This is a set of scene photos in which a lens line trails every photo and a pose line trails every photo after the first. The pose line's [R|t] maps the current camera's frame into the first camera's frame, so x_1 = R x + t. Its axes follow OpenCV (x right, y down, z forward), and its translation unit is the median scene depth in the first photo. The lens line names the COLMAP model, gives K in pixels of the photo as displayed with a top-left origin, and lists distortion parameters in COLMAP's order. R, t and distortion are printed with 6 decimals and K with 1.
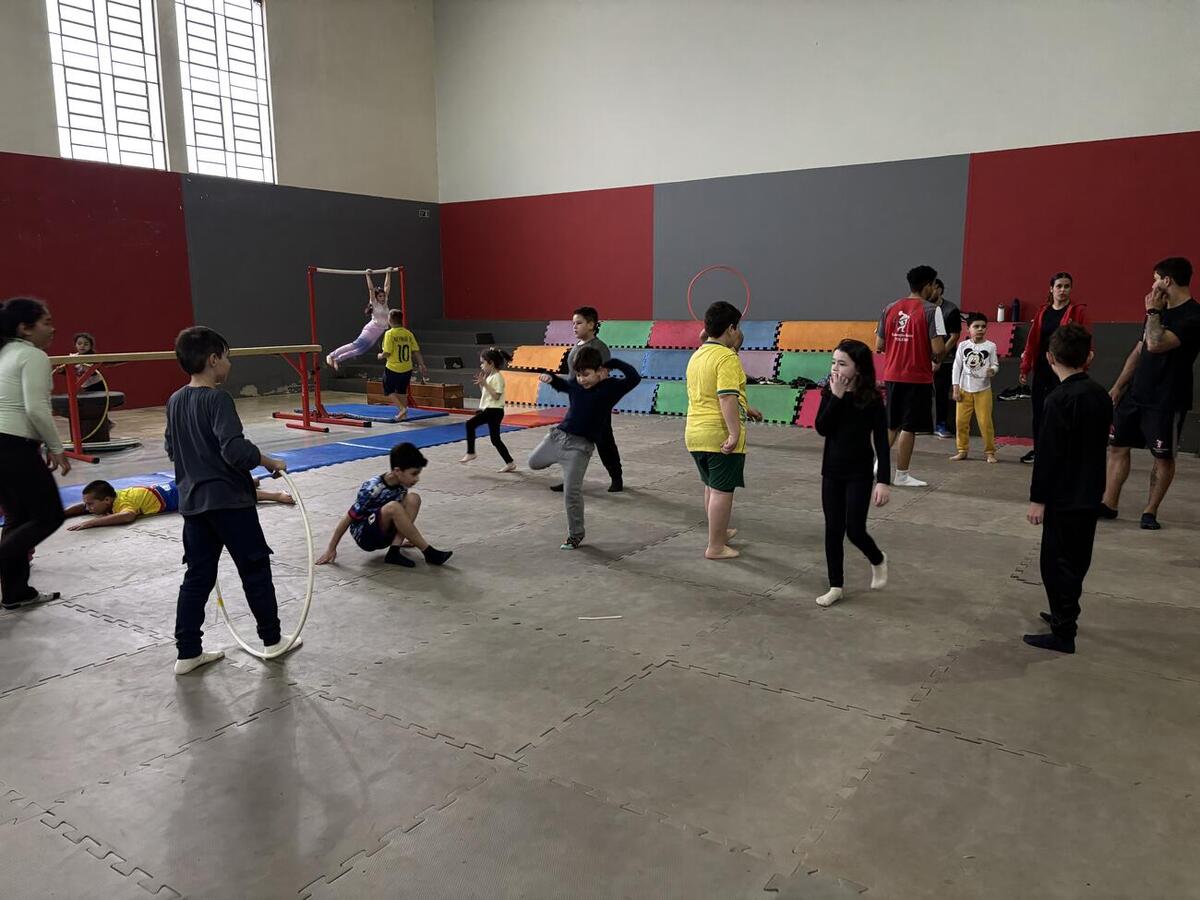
lens RADIAL K [[908.3, 0, 600.0], [0, 908.3, 450.0], [0, 0, 1]] dist [0.030474, -0.001187]
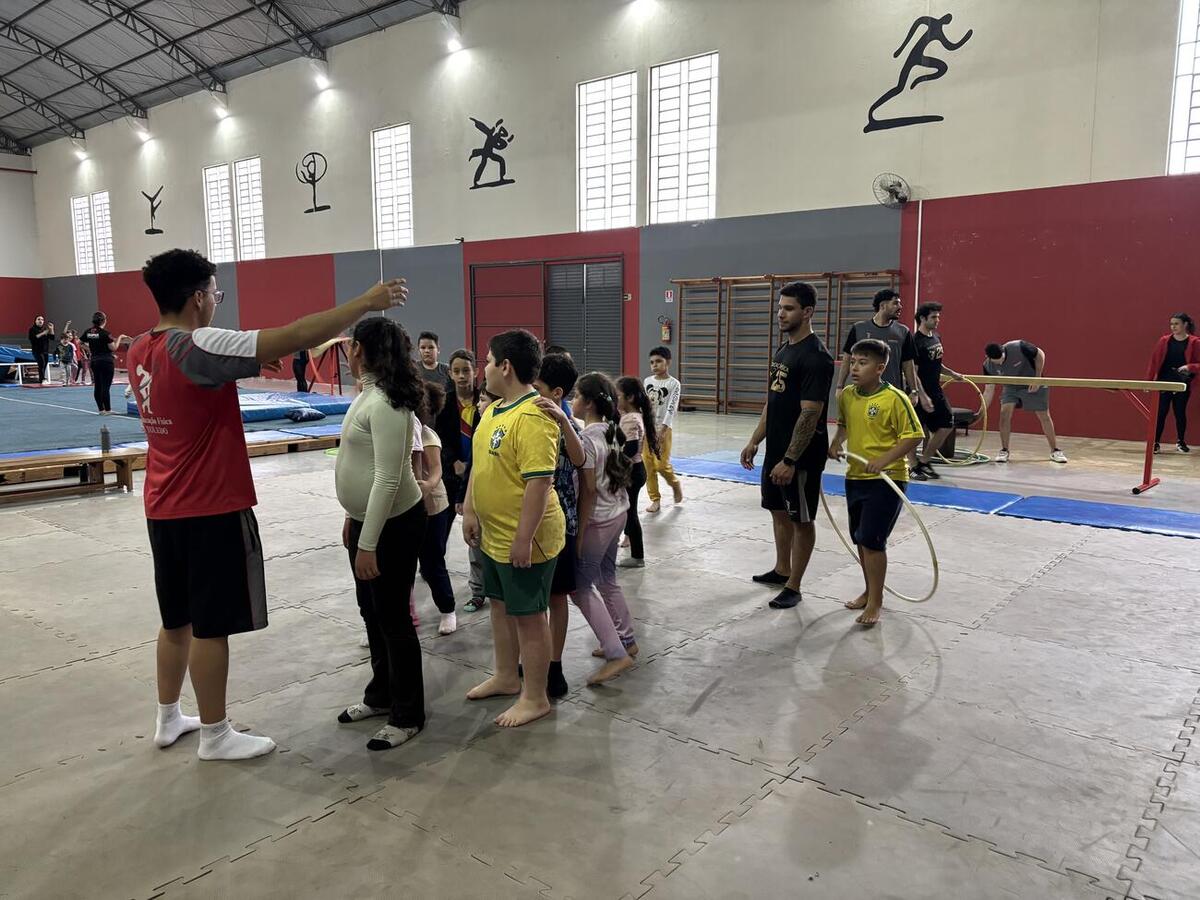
lens RADIAL K [[908.3, 0, 600.0], [0, 908.3, 450.0], [0, 0, 1]] dist [0.030474, -0.001187]
pose [[-0.086505, 0.134699, -0.987103, 0.805137], [-0.166458, 0.974935, 0.147626, -0.175495], [0.982247, 0.177082, -0.061915, 1.059401]]
